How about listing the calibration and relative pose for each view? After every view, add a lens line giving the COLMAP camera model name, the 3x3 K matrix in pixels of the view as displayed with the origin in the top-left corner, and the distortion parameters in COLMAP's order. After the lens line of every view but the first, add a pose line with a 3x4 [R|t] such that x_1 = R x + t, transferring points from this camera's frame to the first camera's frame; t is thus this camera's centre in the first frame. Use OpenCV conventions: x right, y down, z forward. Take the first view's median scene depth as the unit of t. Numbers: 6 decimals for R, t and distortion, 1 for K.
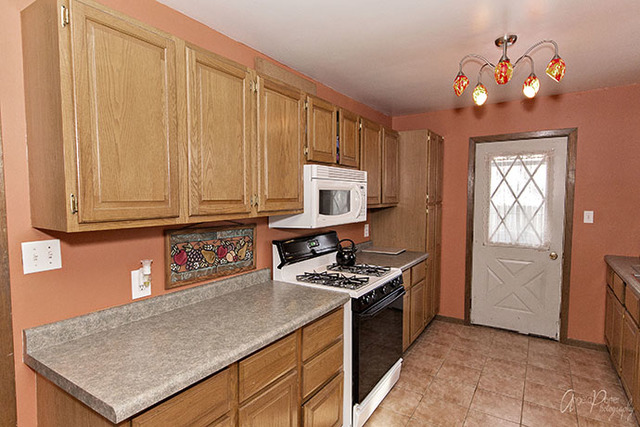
lens RADIAL K [[344.9, 0, 320.0], [0, 344.9, 213.5], [0, 0, 1]] dist [0.001830, 0.000931]
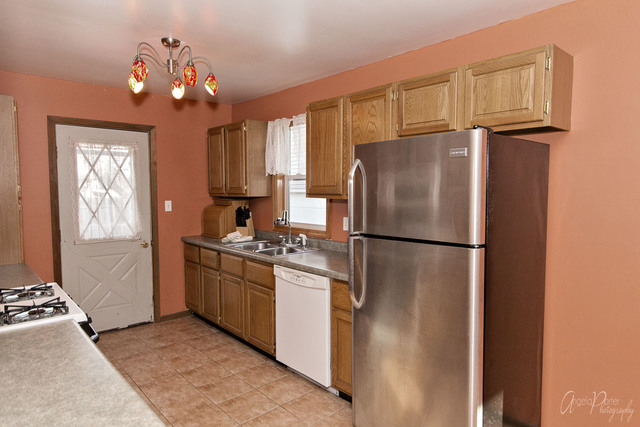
lens RADIAL K [[397.5, 0, 320.0], [0, 397.5, 213.5], [0, 0, 1]] dist [0.006396, 0.000073]
pose [[0.262431, -0.059281, 0.963128, -0.345350], [0.048552, 0.997658, 0.048177, -0.004379], [-0.963729, 0.034119, 0.264694, 0.152431]]
